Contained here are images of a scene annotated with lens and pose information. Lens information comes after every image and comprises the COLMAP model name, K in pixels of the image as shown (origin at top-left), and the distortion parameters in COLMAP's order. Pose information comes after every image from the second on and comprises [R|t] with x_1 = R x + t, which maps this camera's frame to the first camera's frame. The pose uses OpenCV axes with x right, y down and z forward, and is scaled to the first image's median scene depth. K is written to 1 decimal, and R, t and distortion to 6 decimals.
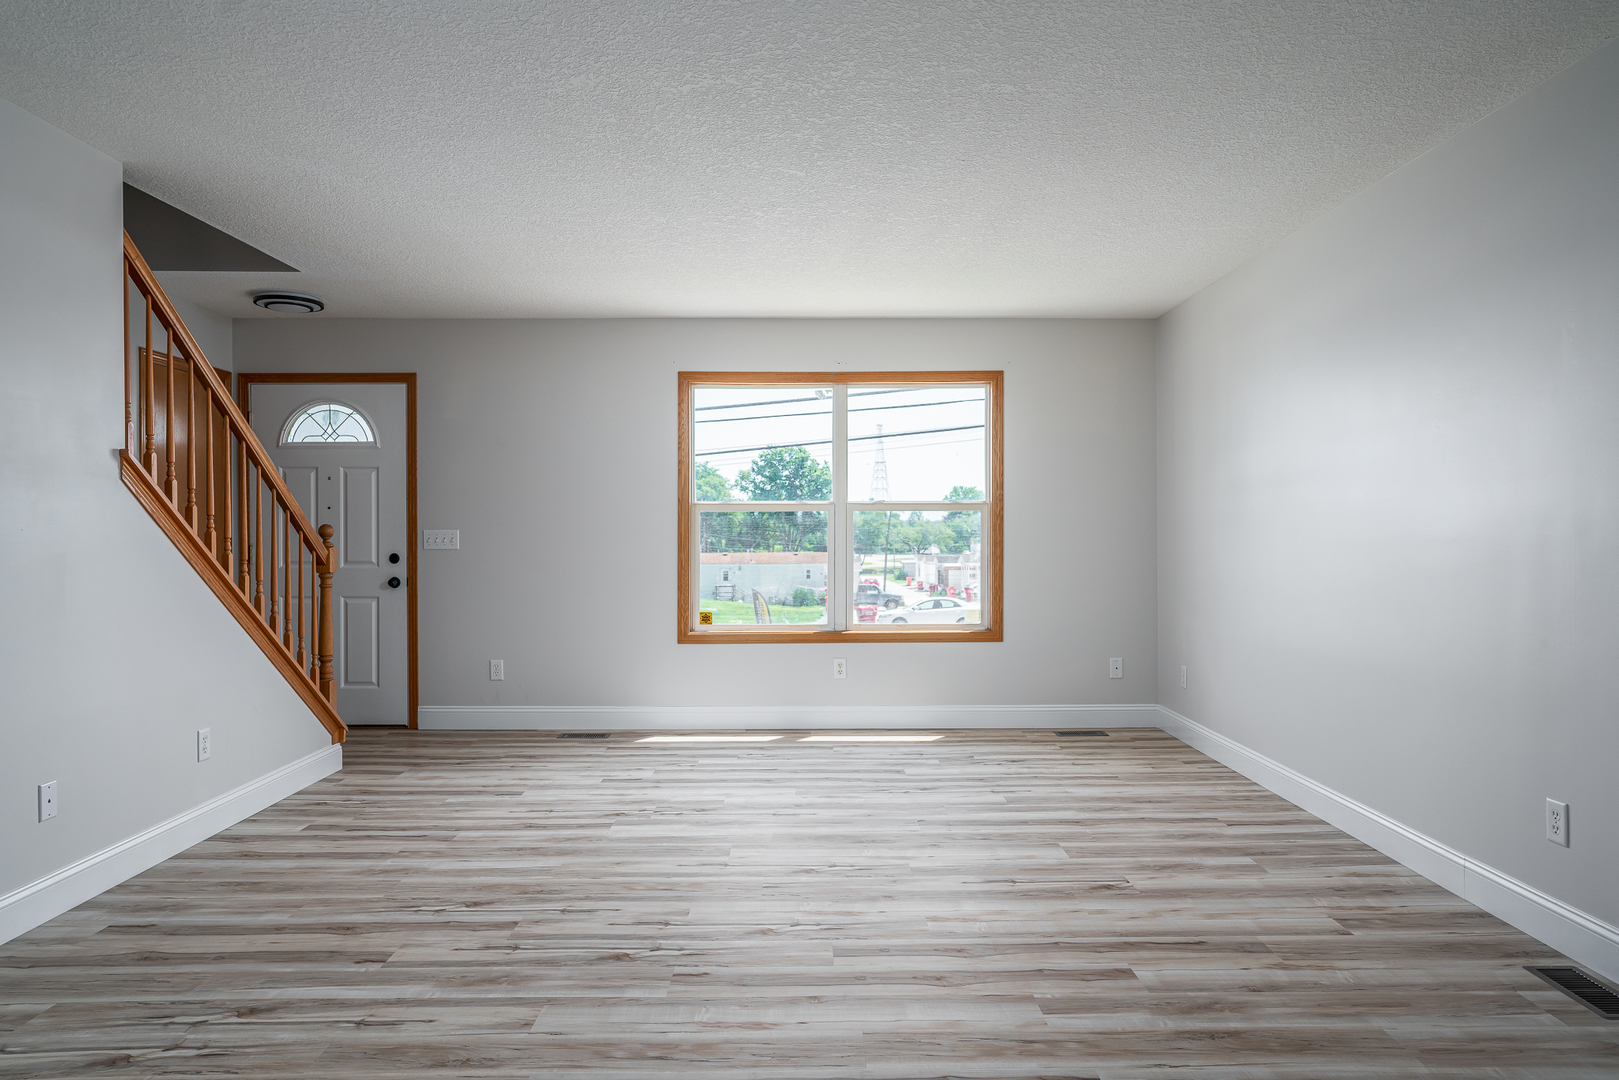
lens RADIAL K [[1094.1, 0, 810.0], [0, 1094.1, 539.7], [0, 0, 1]] dist [-0.019790, 0.001036]
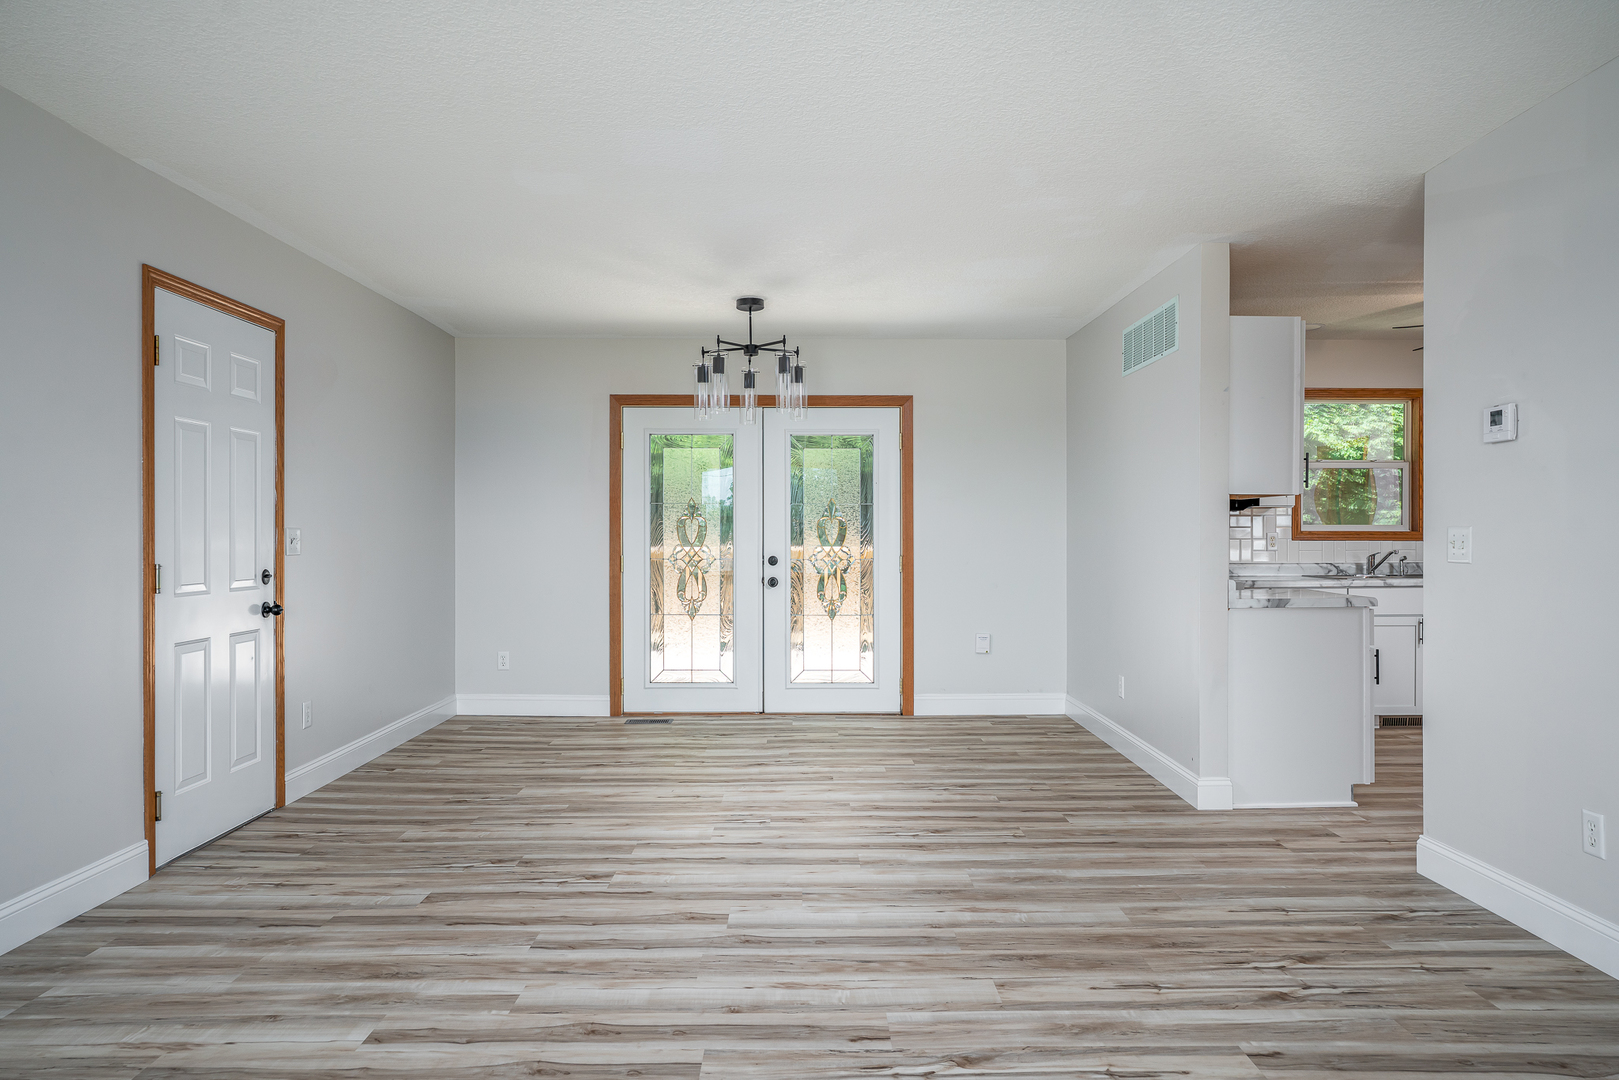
lens RADIAL K [[1094.1, 0, 823.1], [0, 1094.1, 539.7], [0, 0, 1]] dist [-0.019790, 0.001036]
pose [[-0.999903, 0.003602, -0.013436, -0.059854], [0.003443, 0.999924, 0.011865, -0.014022], [0.013478, 0.011817, -0.999839, 1.832934]]
